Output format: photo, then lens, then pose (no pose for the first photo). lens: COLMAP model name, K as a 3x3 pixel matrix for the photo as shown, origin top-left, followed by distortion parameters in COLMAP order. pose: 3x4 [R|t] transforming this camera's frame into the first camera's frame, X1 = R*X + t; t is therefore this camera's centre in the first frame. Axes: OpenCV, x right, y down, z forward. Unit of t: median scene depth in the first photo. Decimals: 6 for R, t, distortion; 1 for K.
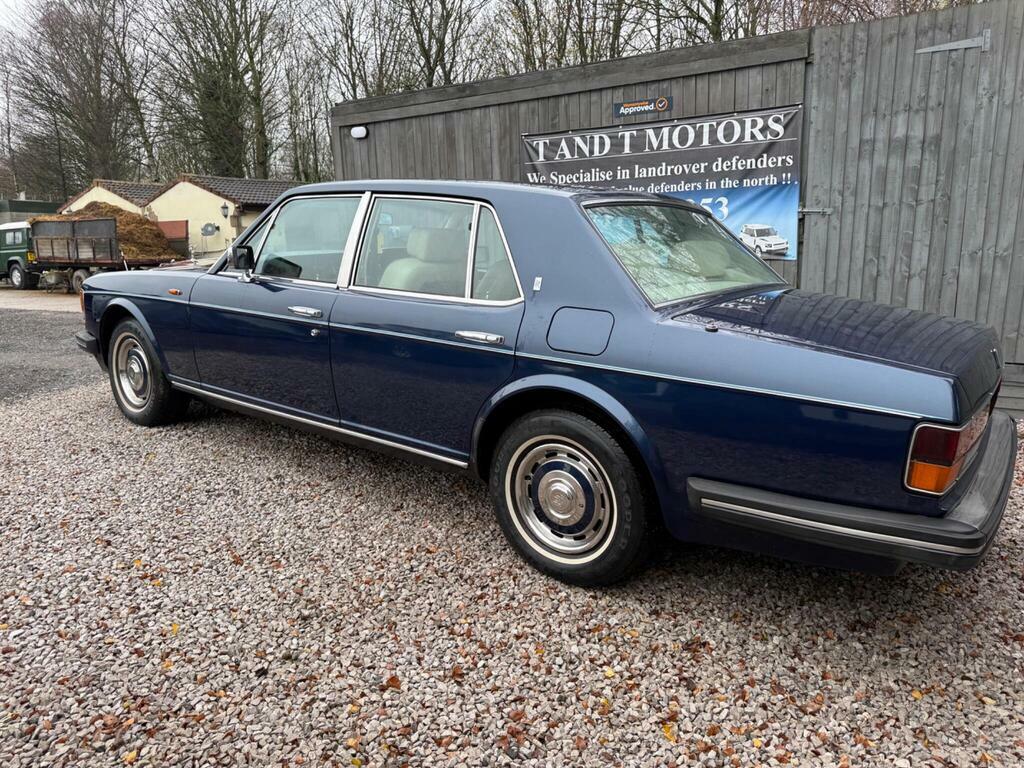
lens RADIAL K [[732.5, 0, 511.3], [0, 732.5, 388.2], [0, 0, 1]] dist [0.025574, -0.031389]
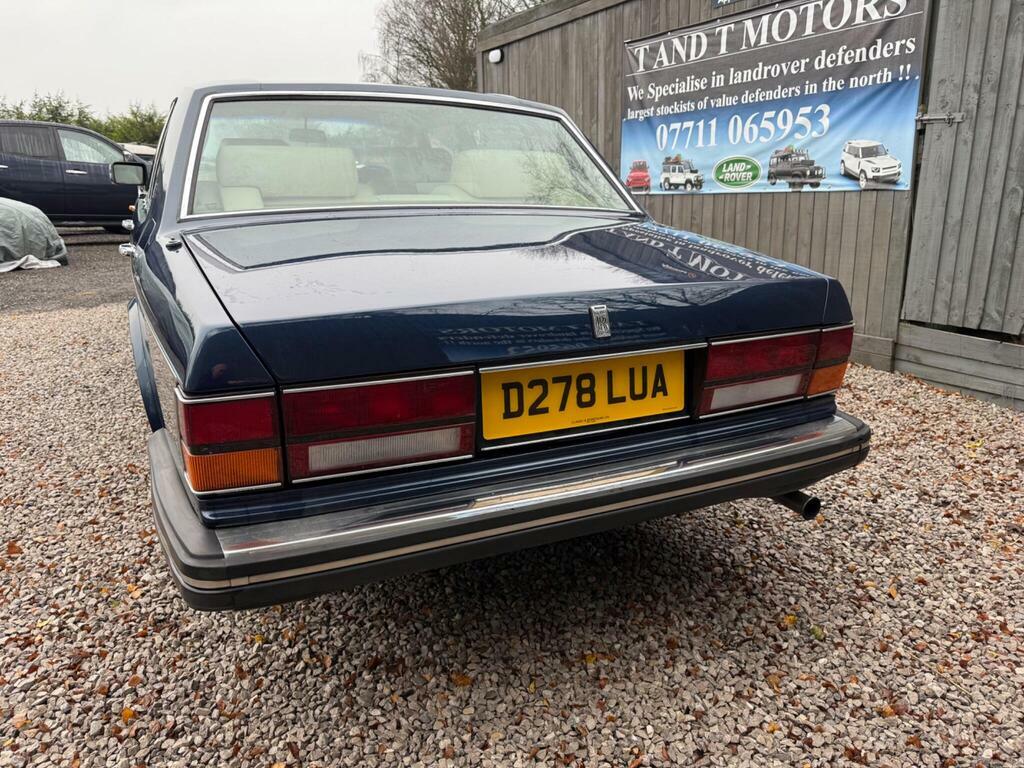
lens RADIAL K [[732.5, 0, 503.8], [0, 732.5, 386.0], [0, 0, 1]] dist [0.025574, -0.031389]
pose [[0.880924, 0.128886, -0.455369, 0.385131], [-0.097088, 0.990953, 0.092657, -0.014941], [0.463192, -0.037413, 0.885468, 0.181762]]
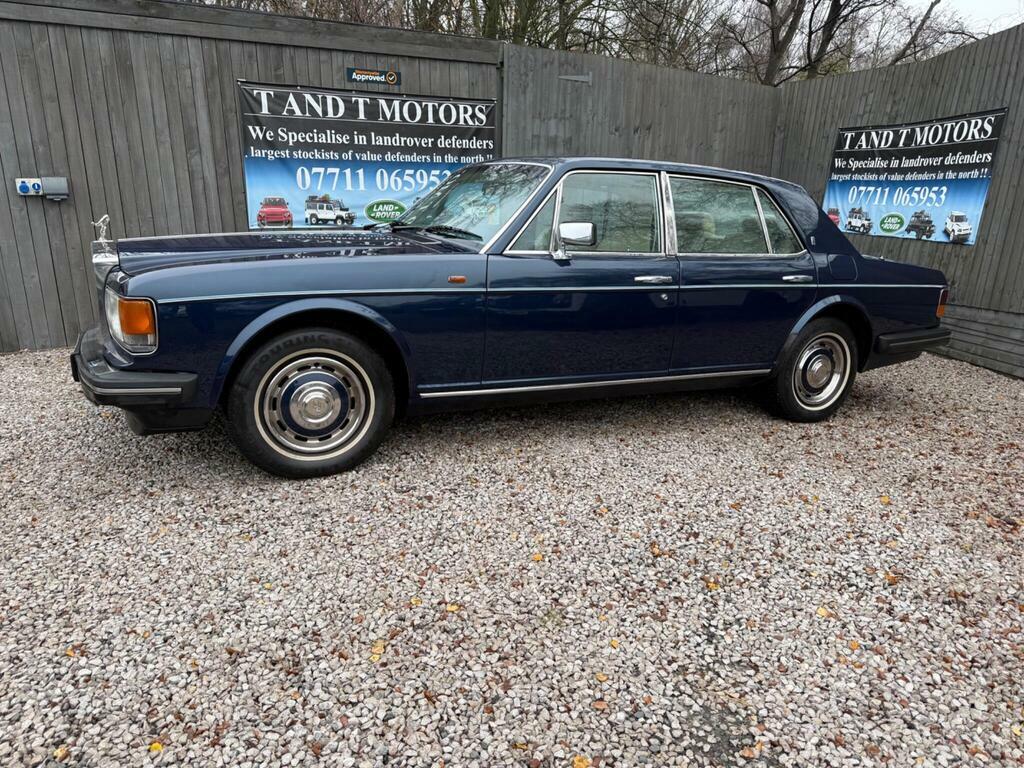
lens RADIAL K [[732.5, 0, 522.0], [0, 732.5, 395.1], [0, 0, 1]] dist [0.025574, -0.031389]
pose [[0.434635, -0.222323, 0.872734, -0.781298], [0.165302, 0.972282, 0.165360, -0.085017], [-0.885307, 0.072393, 0.459338, 0.385514]]
